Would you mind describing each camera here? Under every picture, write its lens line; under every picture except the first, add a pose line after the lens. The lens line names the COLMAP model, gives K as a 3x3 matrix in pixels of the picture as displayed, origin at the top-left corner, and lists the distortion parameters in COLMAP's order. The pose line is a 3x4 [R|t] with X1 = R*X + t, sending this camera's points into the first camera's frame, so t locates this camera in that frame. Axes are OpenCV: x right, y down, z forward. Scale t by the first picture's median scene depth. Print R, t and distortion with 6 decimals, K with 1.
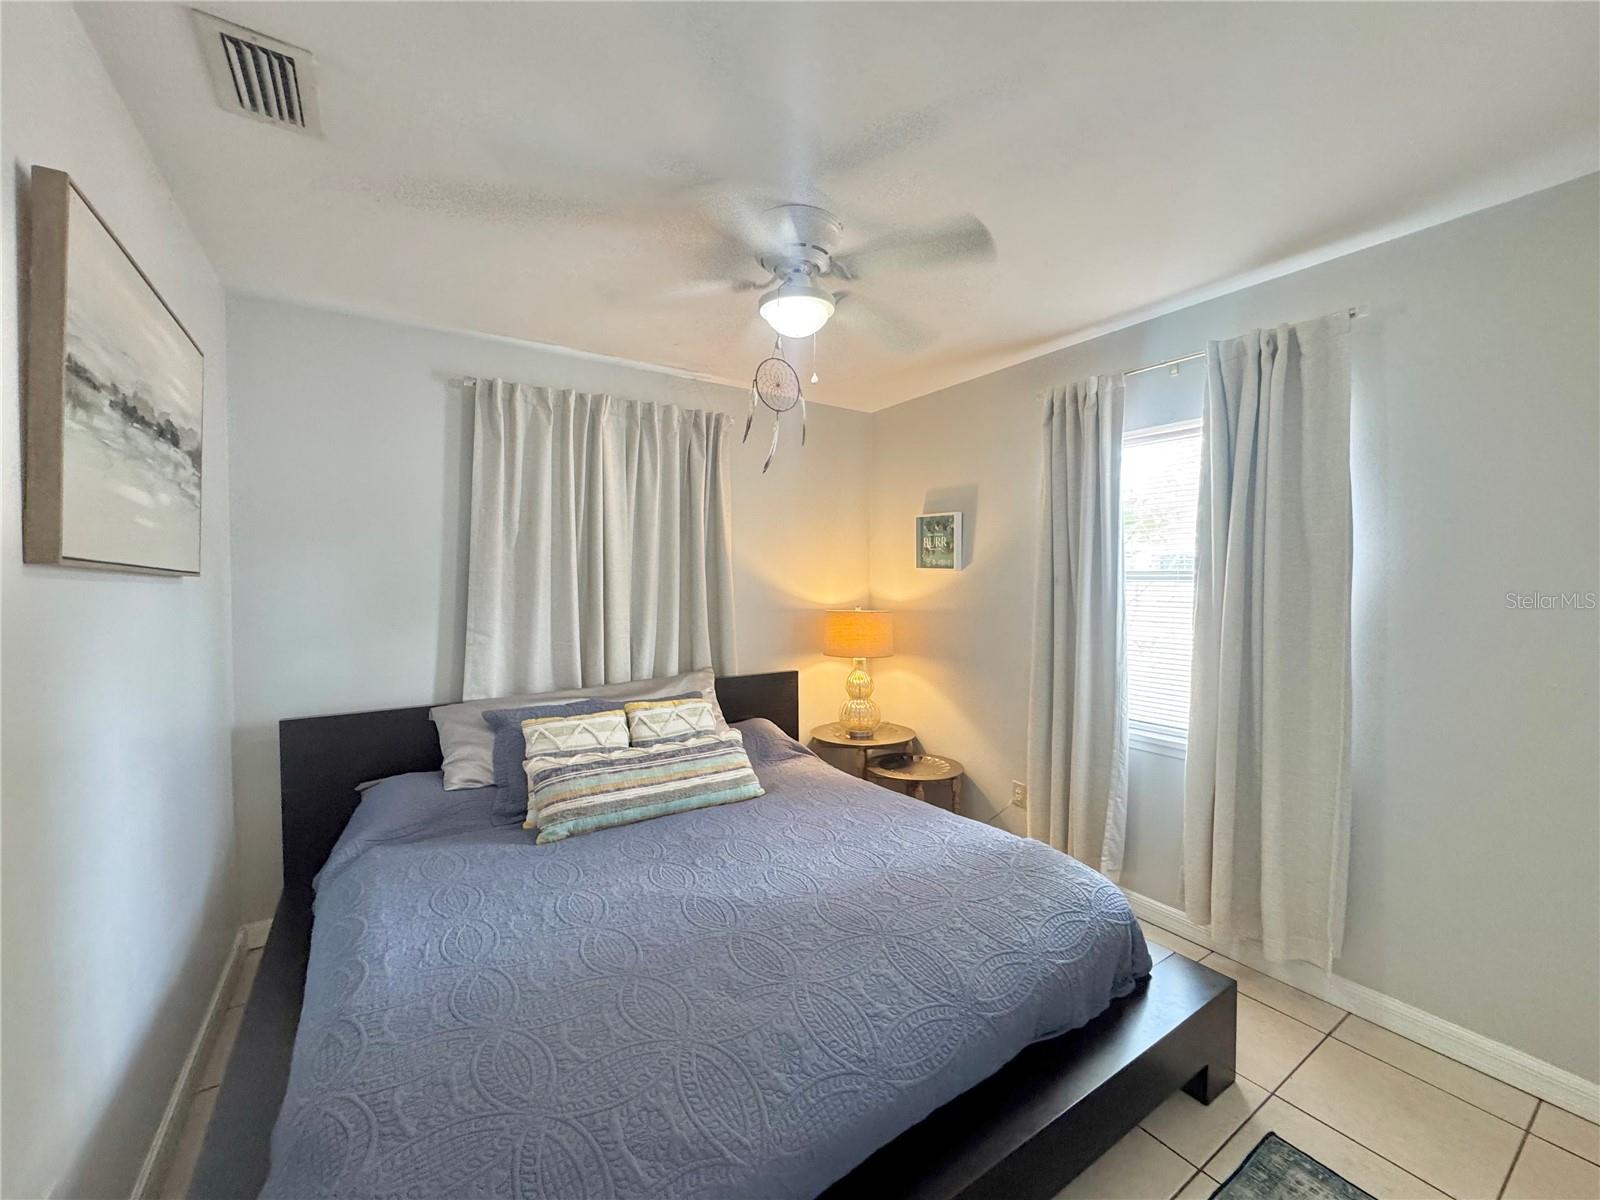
lens RADIAL K [[636.6, 0, 804.2], [0, 636.6, 611.0], [0, 0, 1]] dist [-0.007068, 0.000695]
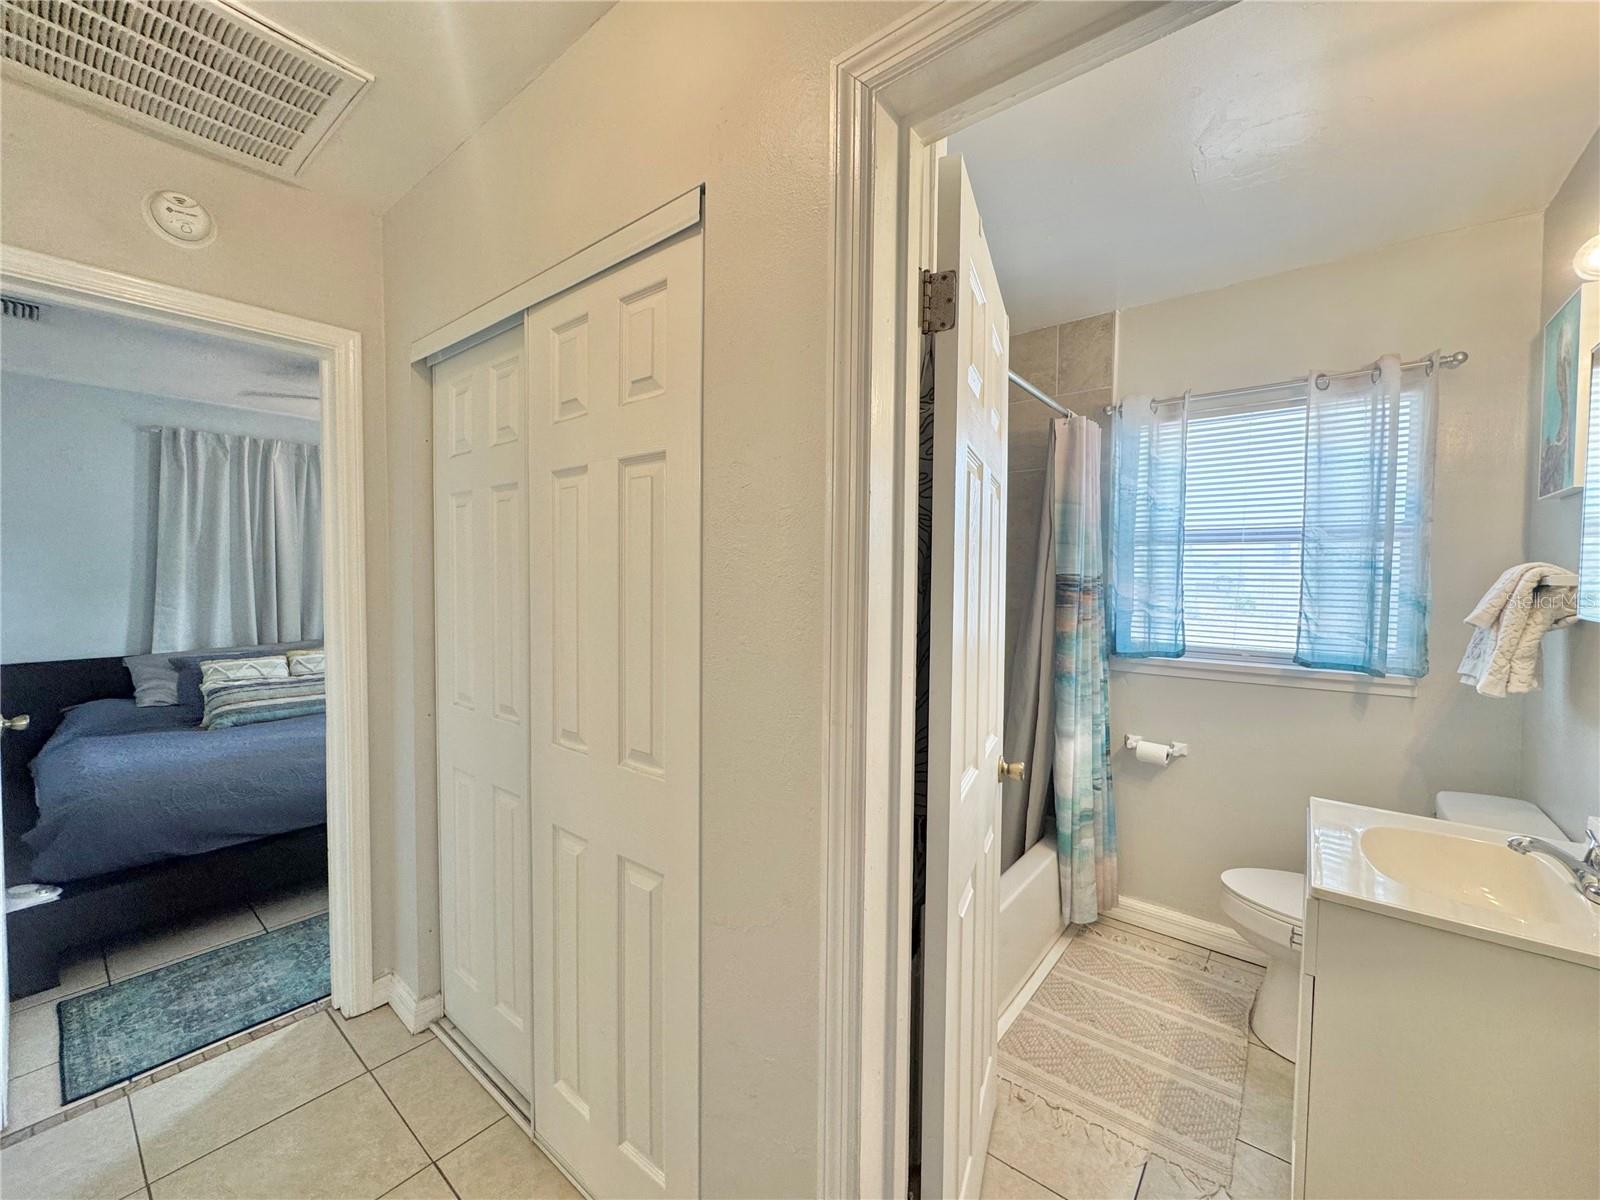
lens RADIAL K [[636.6, 0, 808.8], [0, 636.6, 604.3], [0, 0, 1]] dist [-0.007068, 0.000695]
pose [[0.953828, -0.007196, 0.300267, 0.464831], [0.007281, 0.999973, 0.000836, 0.042957], [-0.300265, 0.001388, 0.953855, -0.834678]]
